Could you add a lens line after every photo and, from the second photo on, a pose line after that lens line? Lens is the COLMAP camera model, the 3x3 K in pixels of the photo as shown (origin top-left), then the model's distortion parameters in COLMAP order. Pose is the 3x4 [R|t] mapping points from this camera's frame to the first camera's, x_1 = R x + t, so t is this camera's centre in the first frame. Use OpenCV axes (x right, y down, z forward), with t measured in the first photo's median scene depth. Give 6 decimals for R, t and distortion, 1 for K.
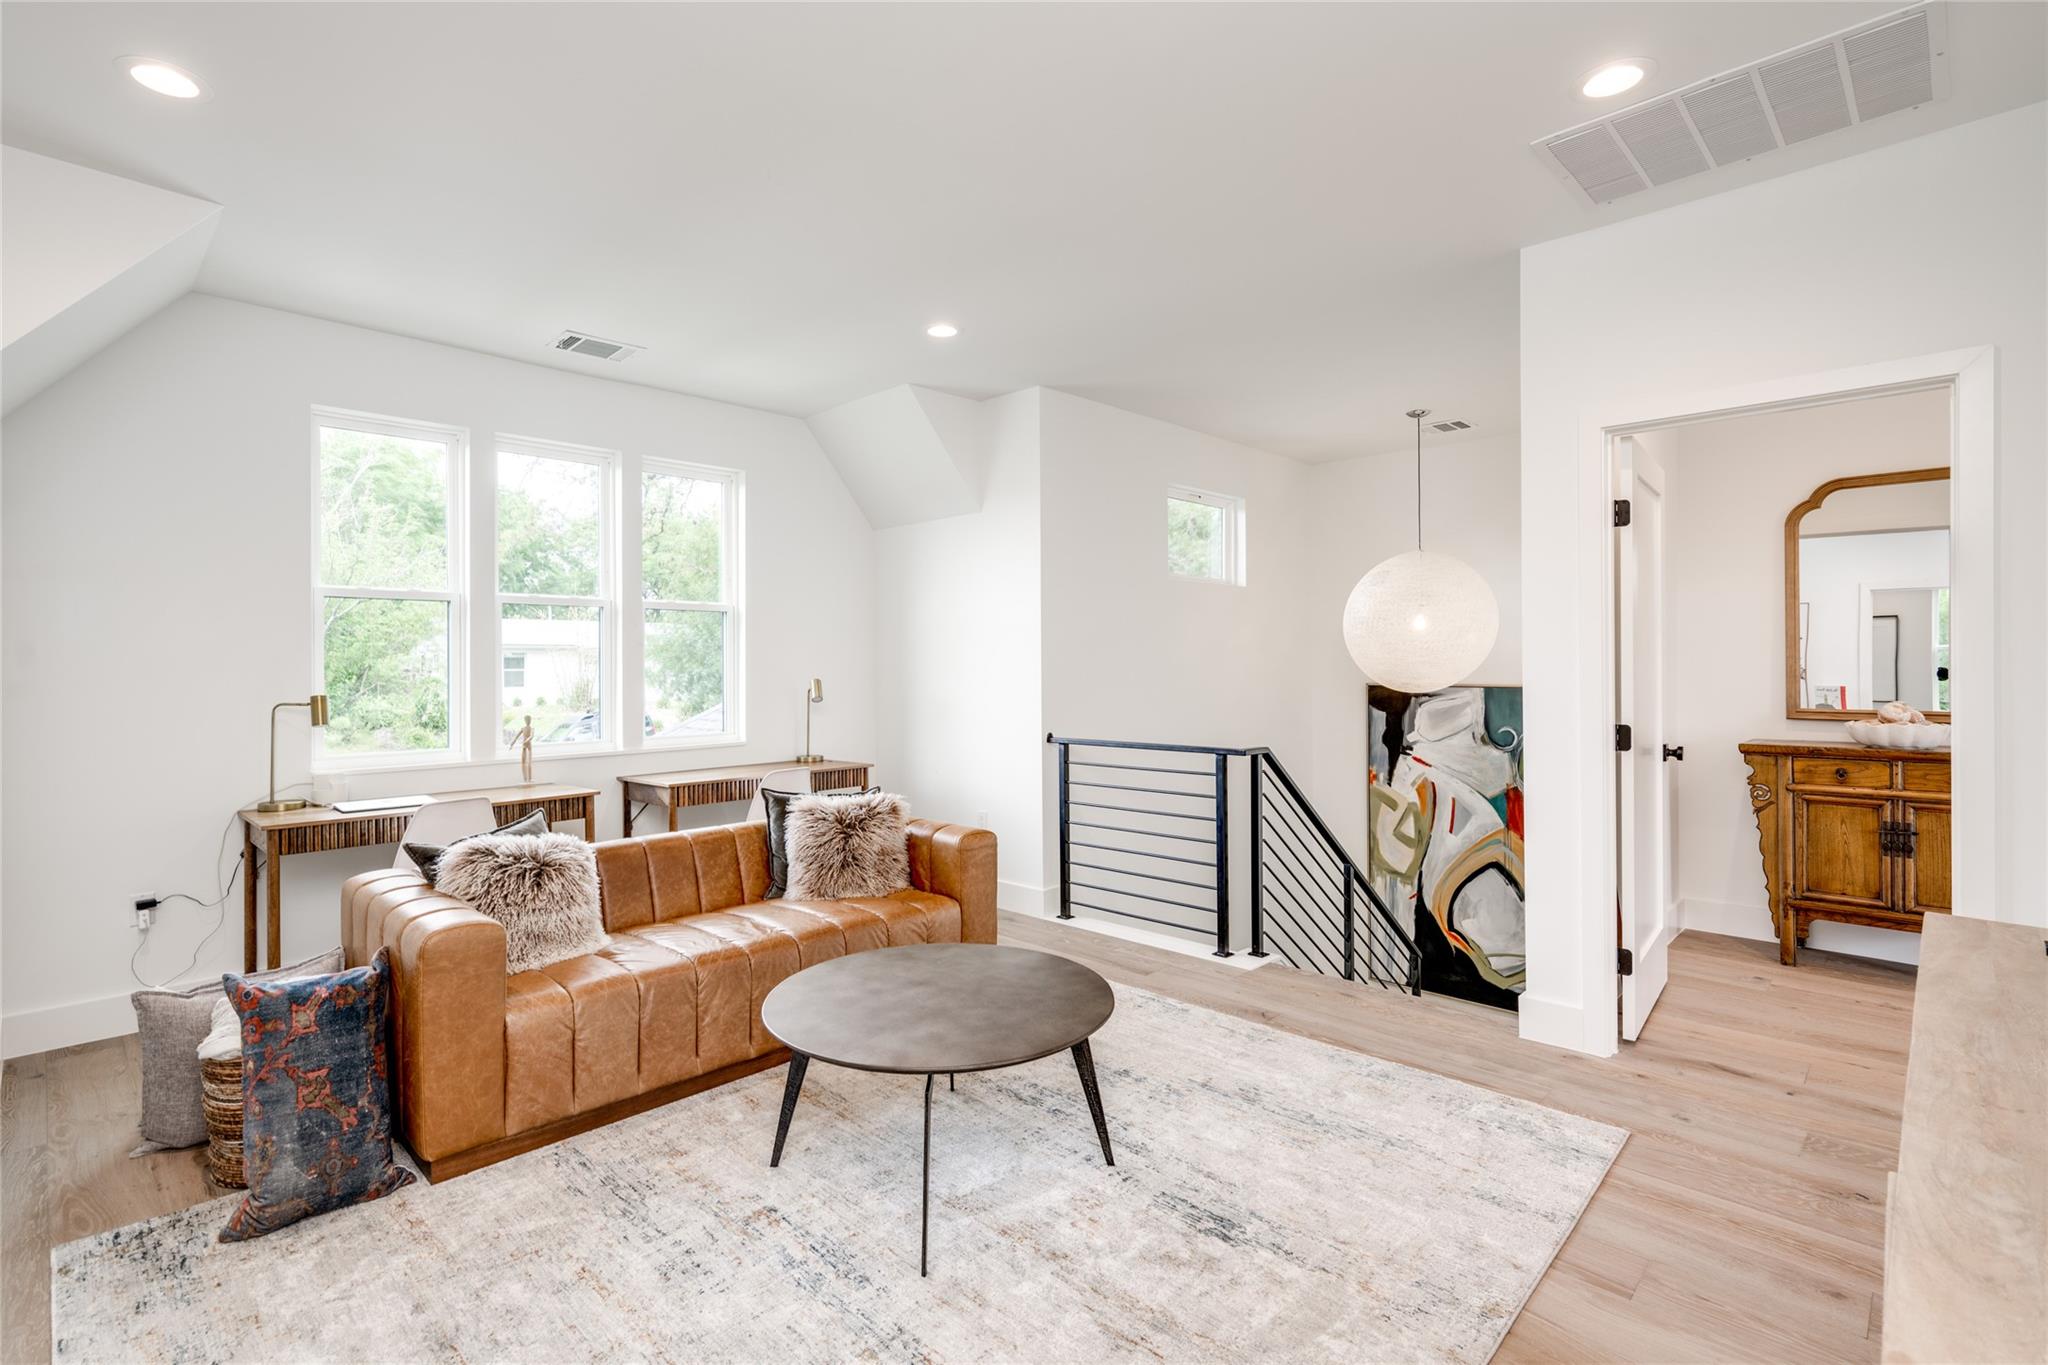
lens RADIAL K [[980.9, 0, 1021.6], [0, 980.9, 675.8], [0, 0, 1]] dist [-0.001136, -0.000050]
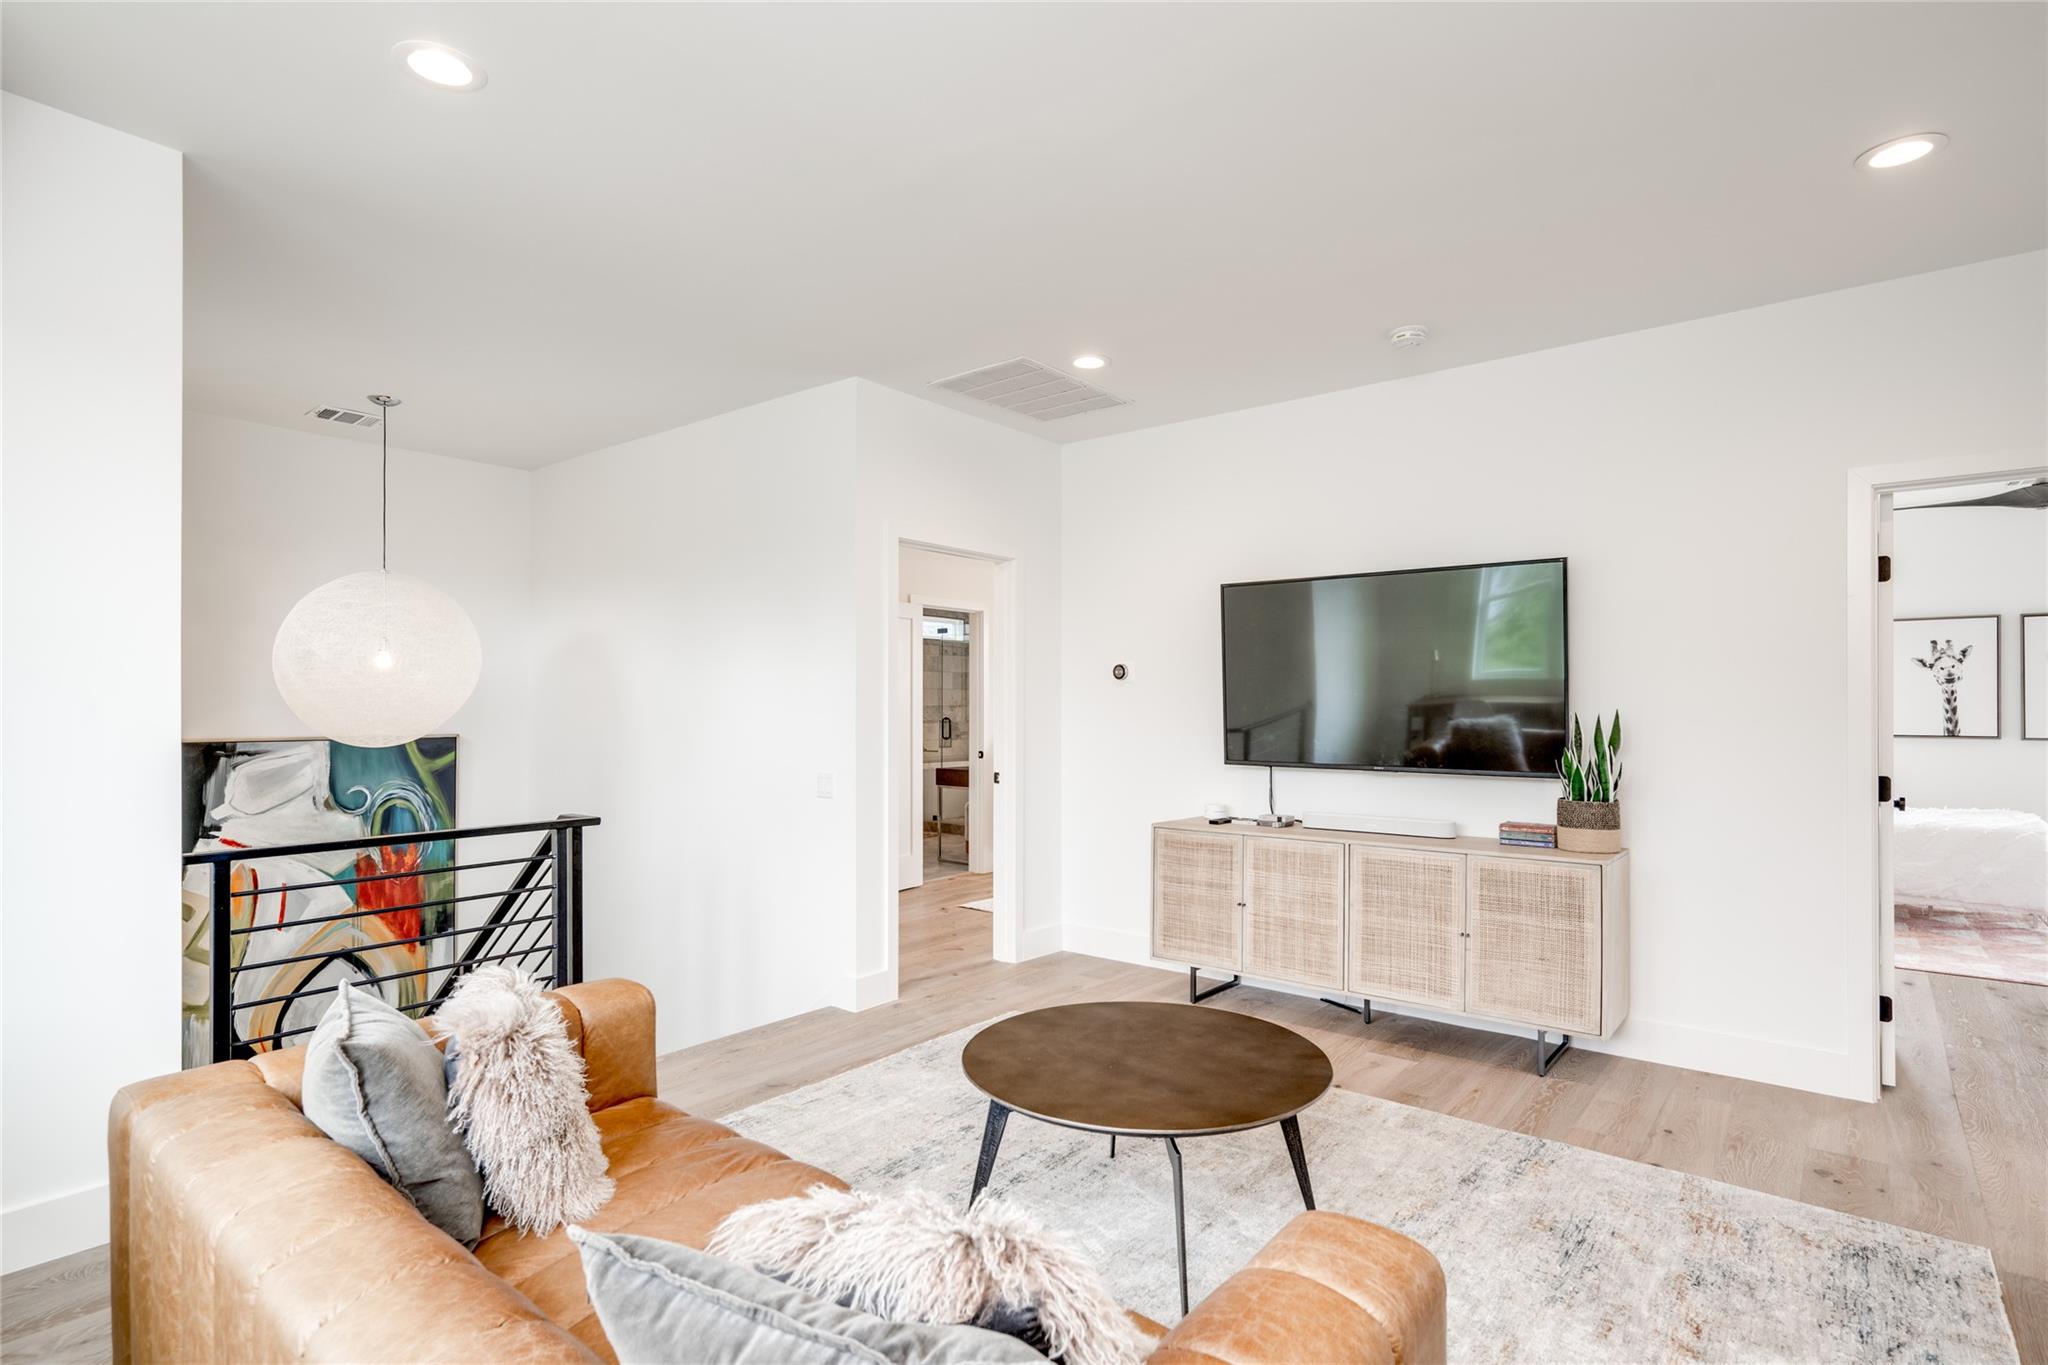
lens RADIAL K [[1005.7, 0, 1055.6], [0, 1005.7, 686.4], [0, 0, 1]] dist [-0.002805, -0.000062]
pose [[-0.098675, 0.024219, 0.994825, -0.428804], [0.017420, 0.999593, -0.022607, -0.003757], [-0.994967, 0.015099, -0.099056, 0.478552]]
